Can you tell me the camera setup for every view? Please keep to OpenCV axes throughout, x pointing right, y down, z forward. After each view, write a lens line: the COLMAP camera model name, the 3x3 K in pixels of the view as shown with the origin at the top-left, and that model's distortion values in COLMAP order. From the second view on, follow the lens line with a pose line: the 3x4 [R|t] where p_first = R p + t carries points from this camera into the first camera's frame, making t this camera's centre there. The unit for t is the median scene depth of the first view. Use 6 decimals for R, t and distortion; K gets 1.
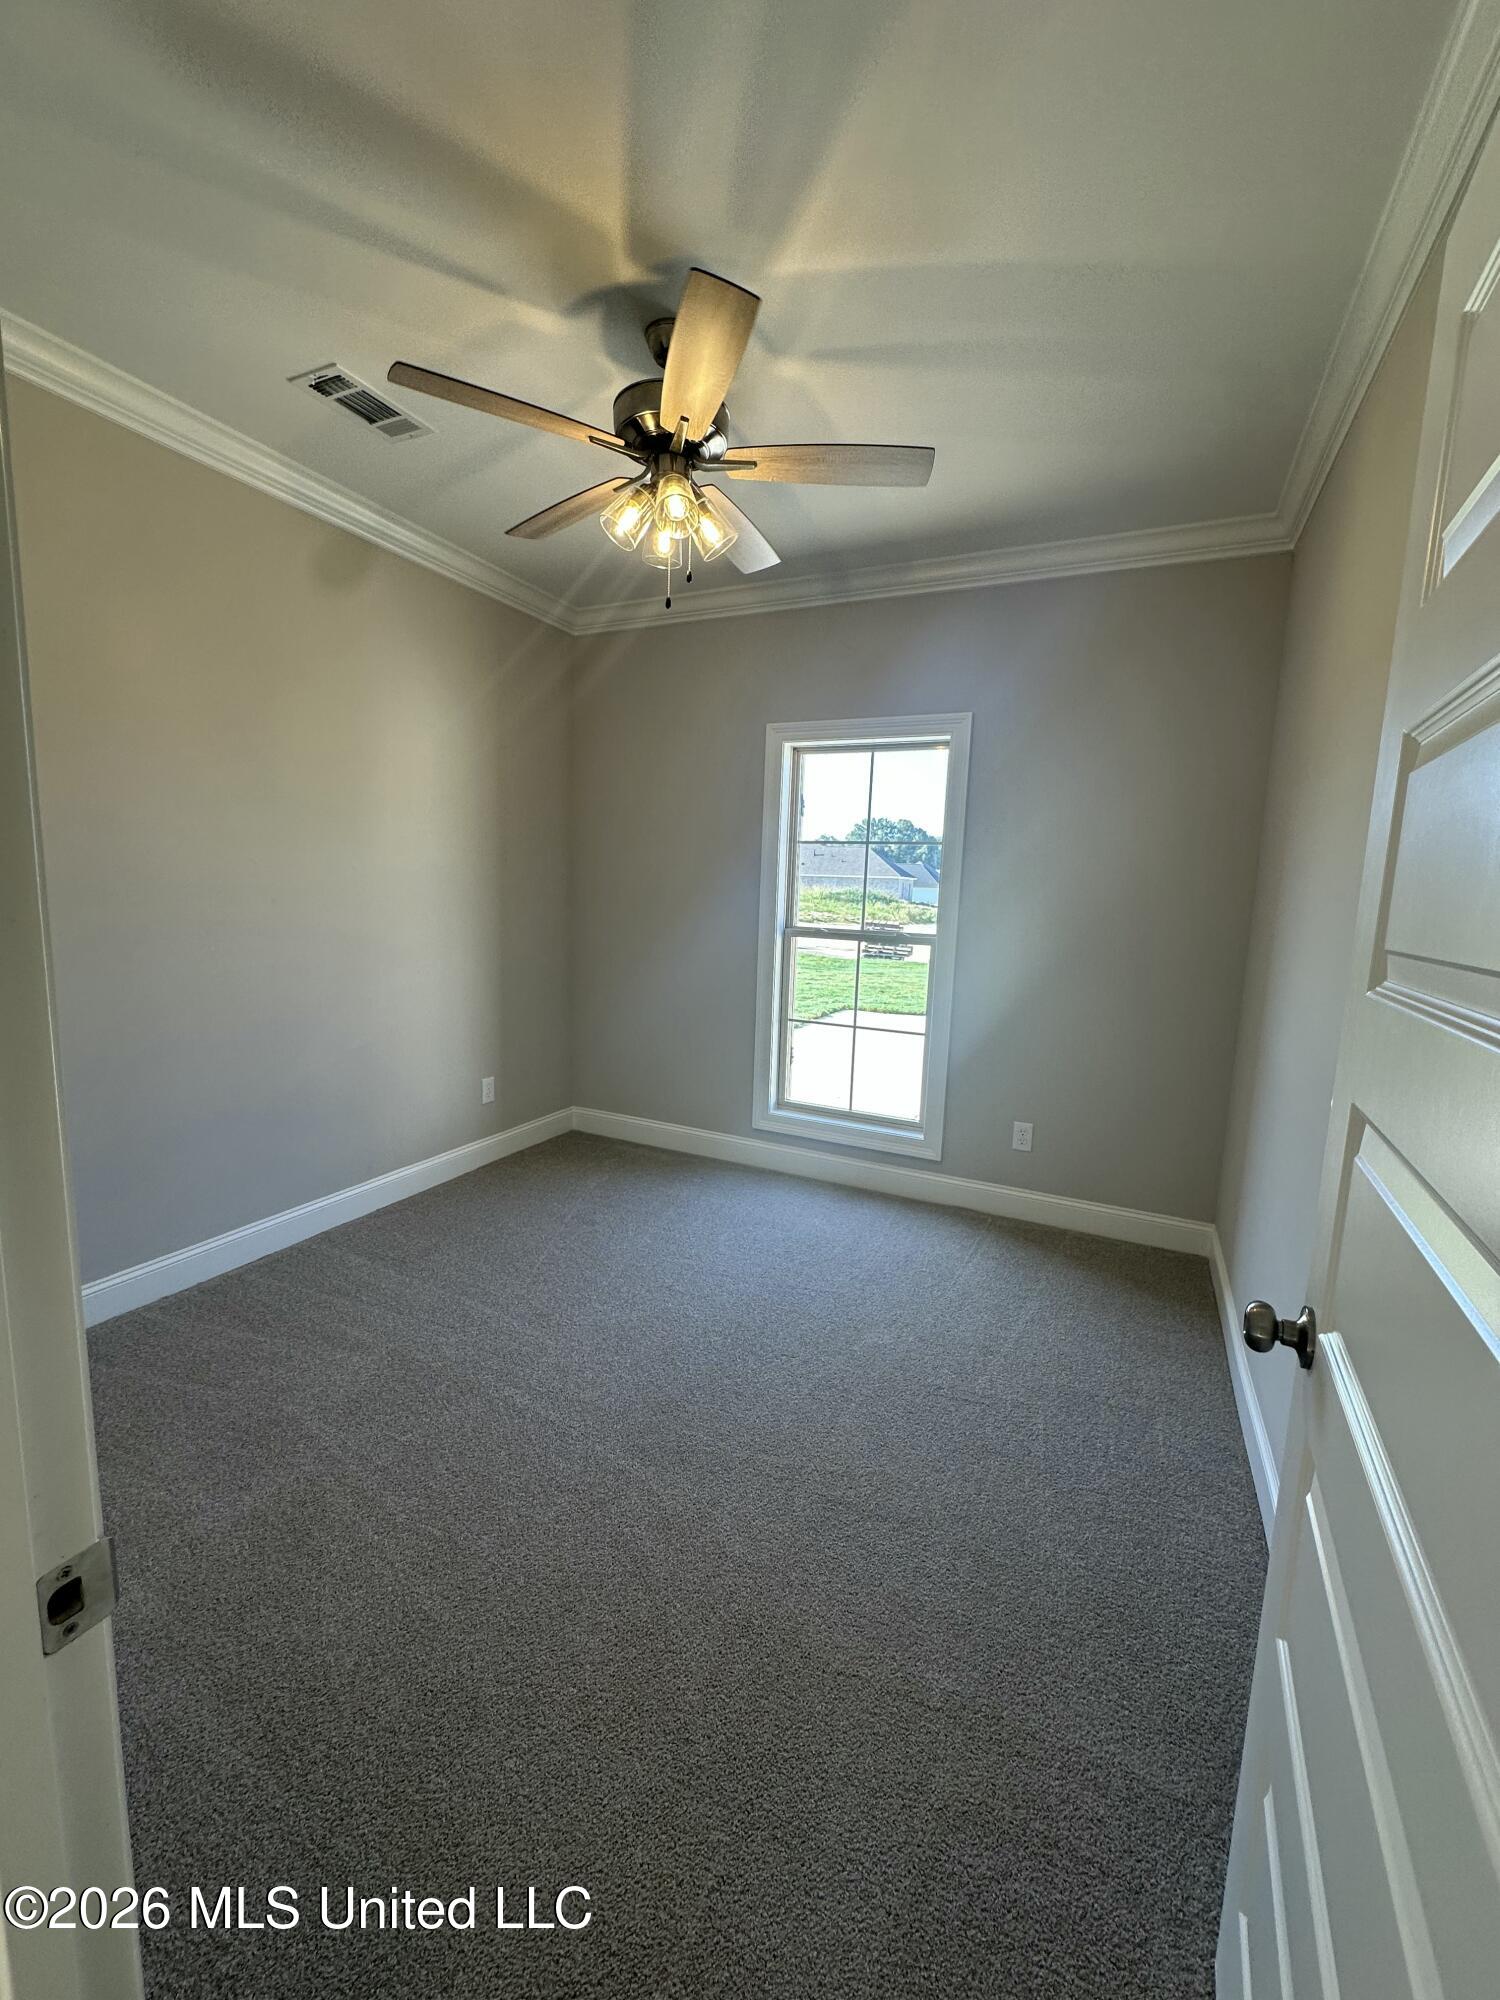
lens RADIAL K [[847.4, 0, 751.6], [0, 847.4, 1015.0], [0, 0, 1]] dist [0.003487, 0.000046]
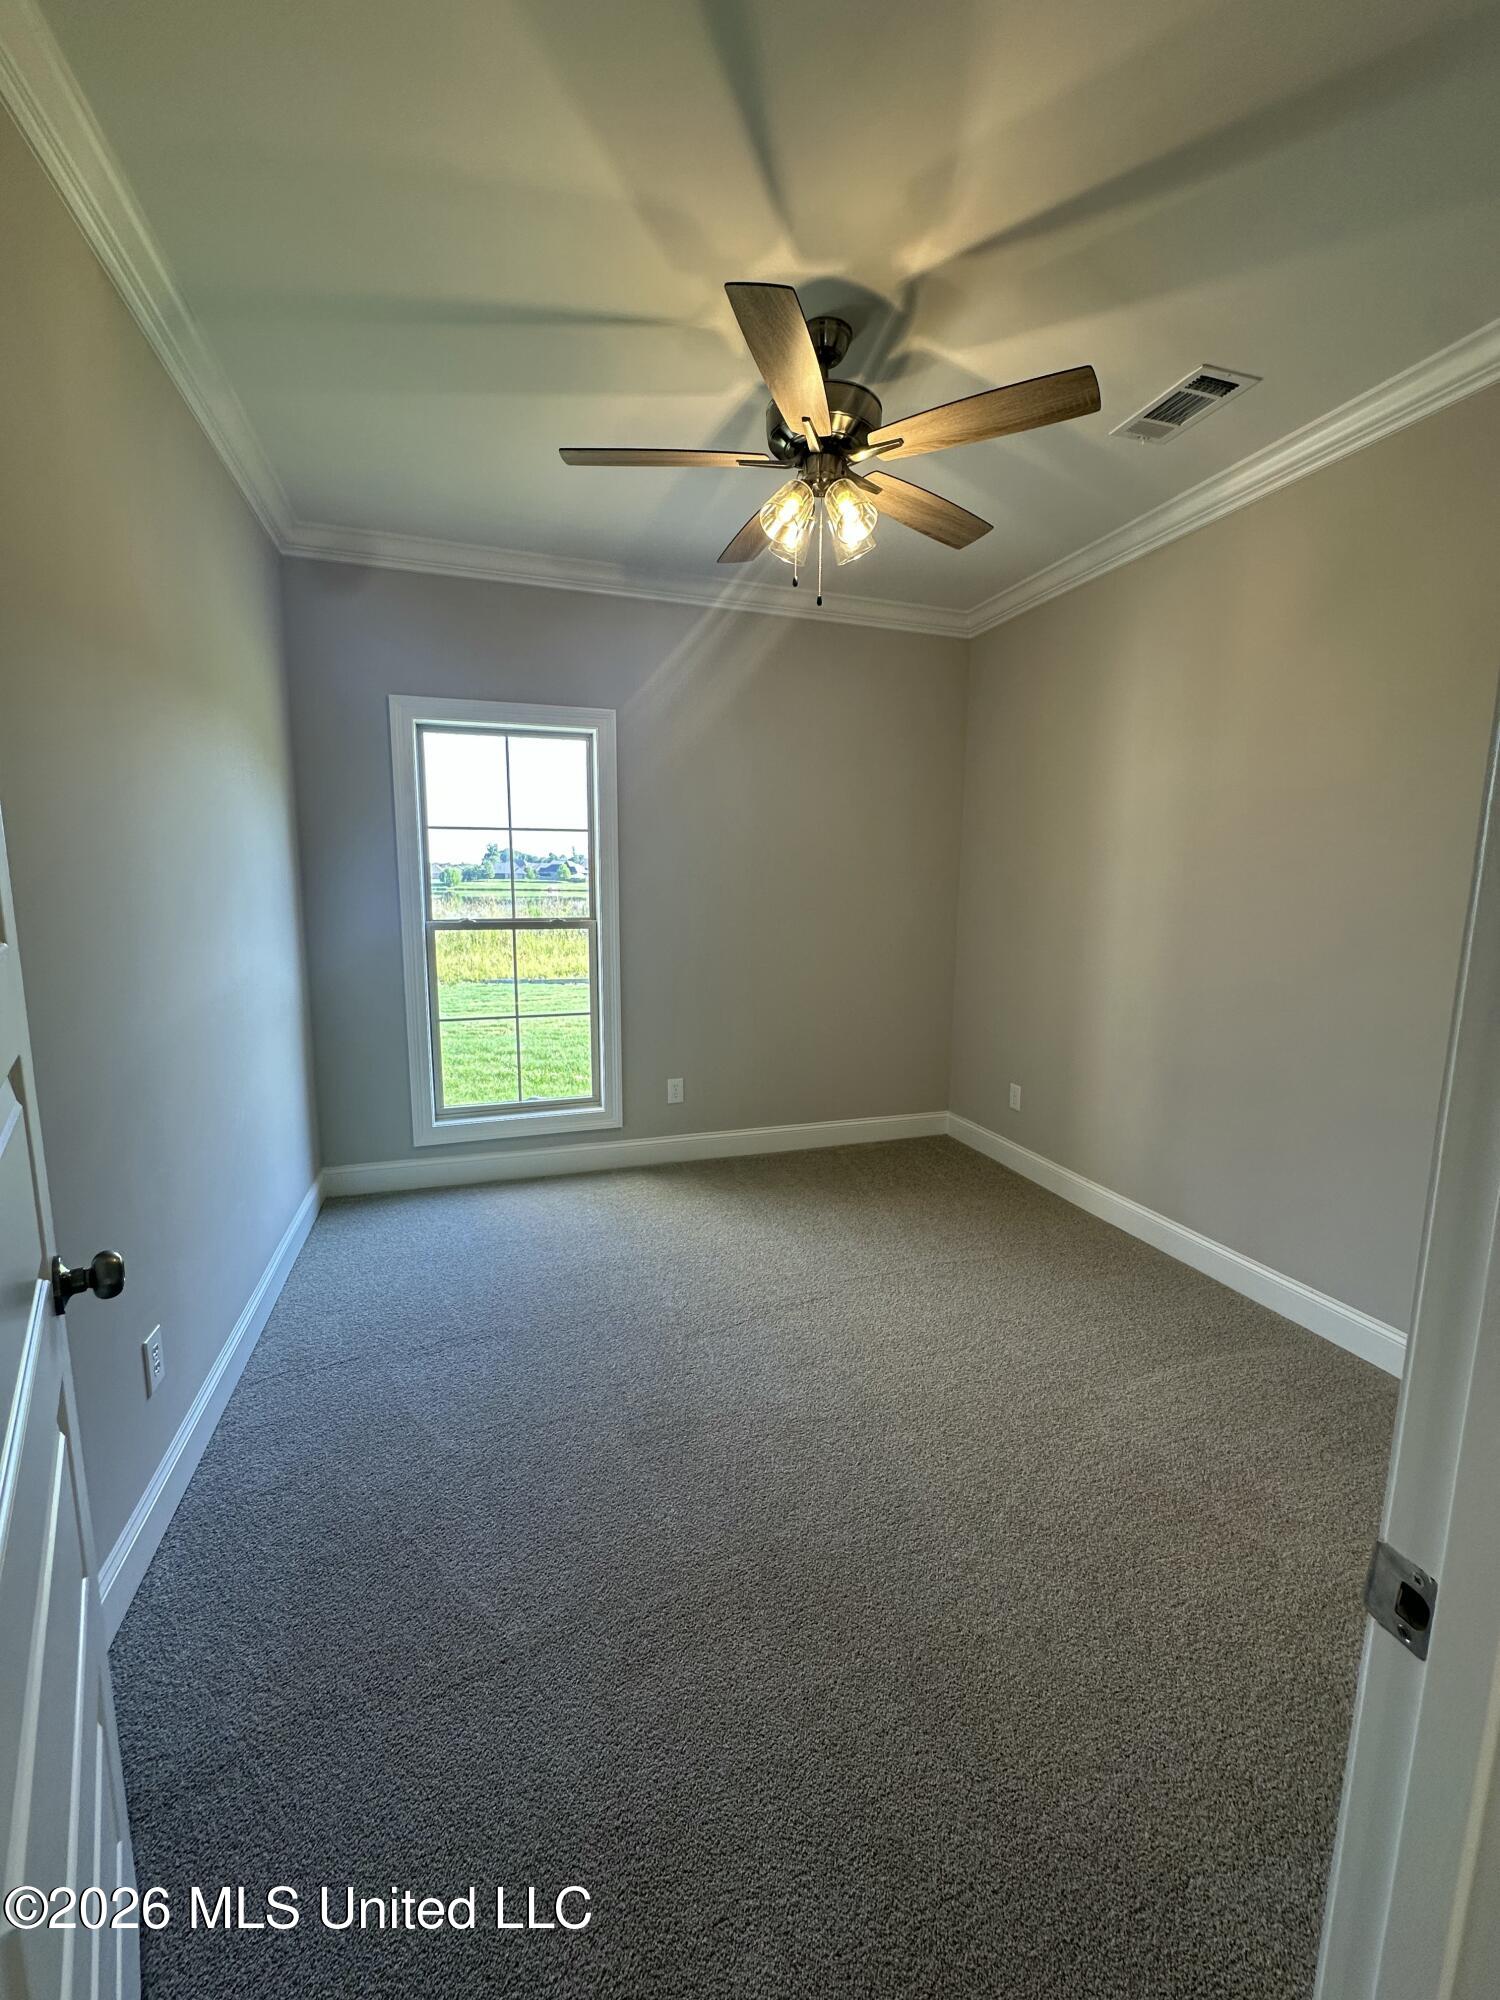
lens RADIAL K [[792.4, 0, 748.8], [0, 792.4, 992.2], [0, 0, 1]] dist [-0.002825, 0.000073]
pose [[0.701208, -0.132322, 0.700570, -0.342224], [0.125752, 0.990175, 0.061156, -0.038075], [-0.701779, 0.045215, 0.710958, 0.164455]]
